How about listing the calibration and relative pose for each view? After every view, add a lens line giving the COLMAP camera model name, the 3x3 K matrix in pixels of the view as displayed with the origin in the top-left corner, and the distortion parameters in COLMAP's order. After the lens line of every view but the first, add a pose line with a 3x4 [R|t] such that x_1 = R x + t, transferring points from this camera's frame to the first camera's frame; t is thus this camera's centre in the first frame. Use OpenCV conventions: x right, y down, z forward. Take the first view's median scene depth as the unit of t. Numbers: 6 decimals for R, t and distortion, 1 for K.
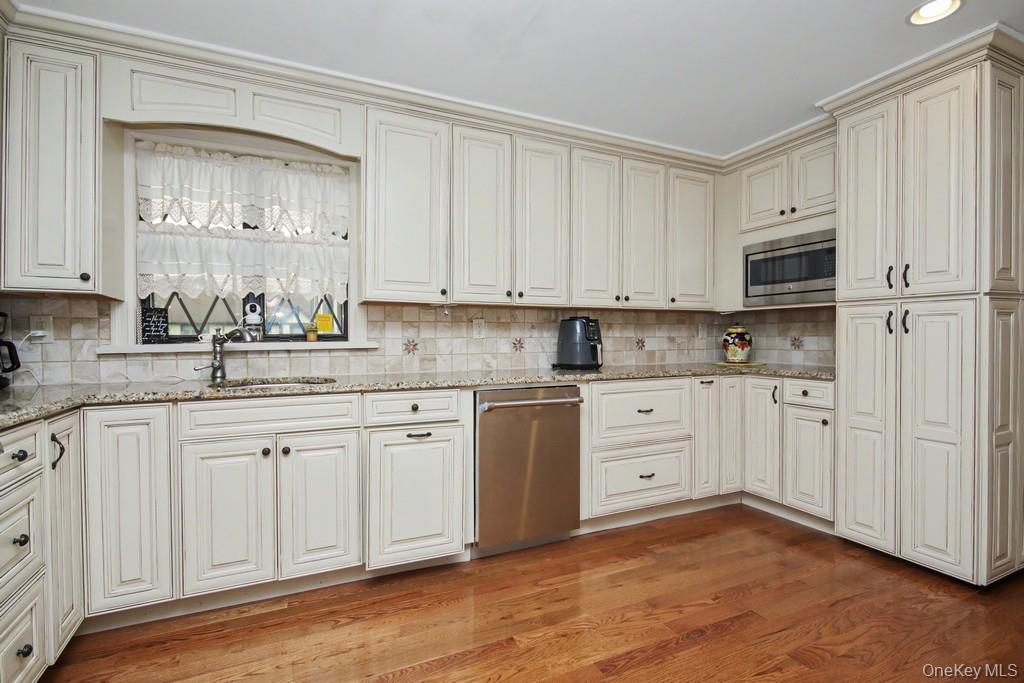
lens RADIAL K [[483.4, 0, 538.3], [0, 483.4, 342.4], [0, 0, 1]] dist [0.001772, 0.000822]
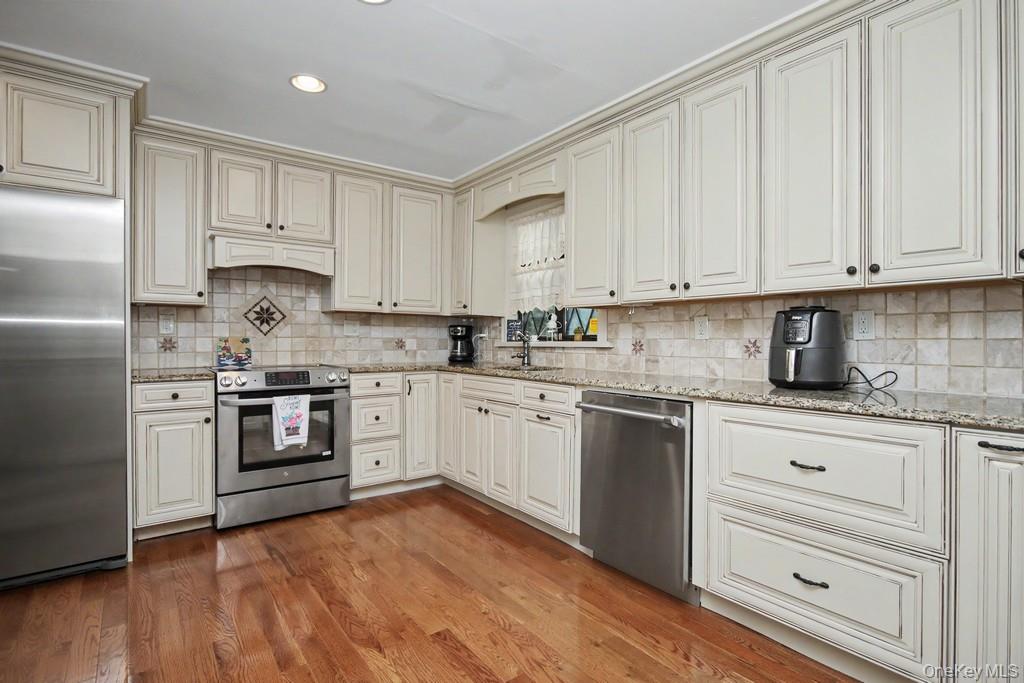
lens RADIAL K [[528.8, 0, 517.2], [0, 528.8, 339.7], [0, 0, 1]] dist [0.005737, 0.000163]
pose [[0.171132, 0.005113, -0.985235, 0.798113], [-0.015620, 0.999875, 0.002476, -0.005536], [0.985124, 0.014965, 0.171190, 0.559019]]
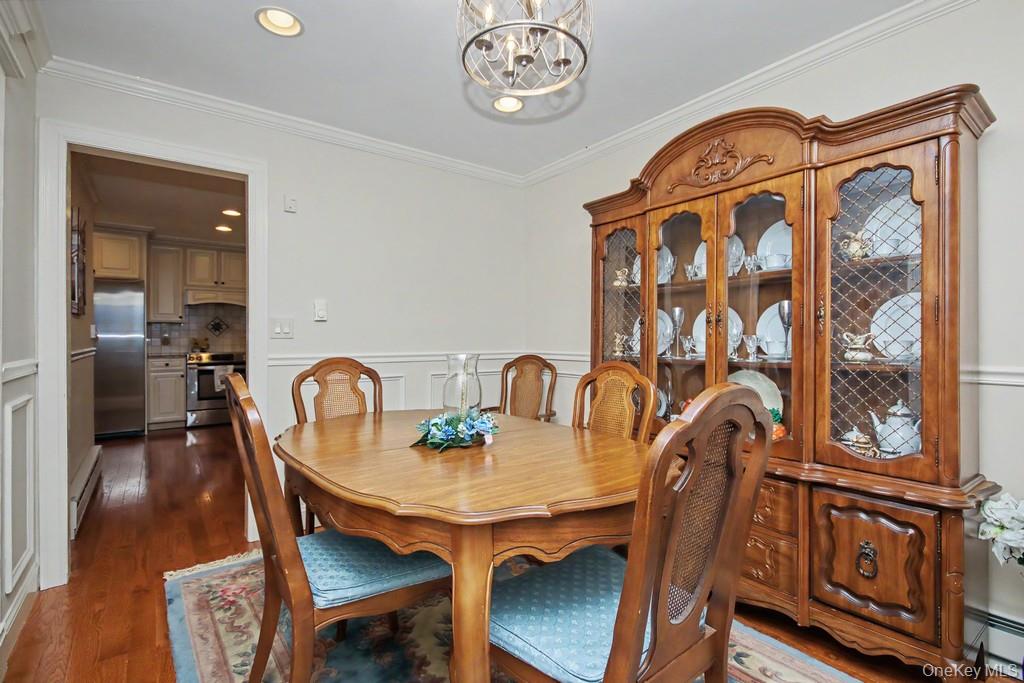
lens RADIAL K [[483.4, 0, 519.0], [0, 483.4, 336.9], [0, 0, 1]] dist [0.001772, 0.000822]
pose [[0.185570, -0.001131, -0.982630, 1.900929], [-0.016132, 0.999861, -0.004198, -0.016492], [0.982499, 0.016631, 0.185526, 1.131782]]
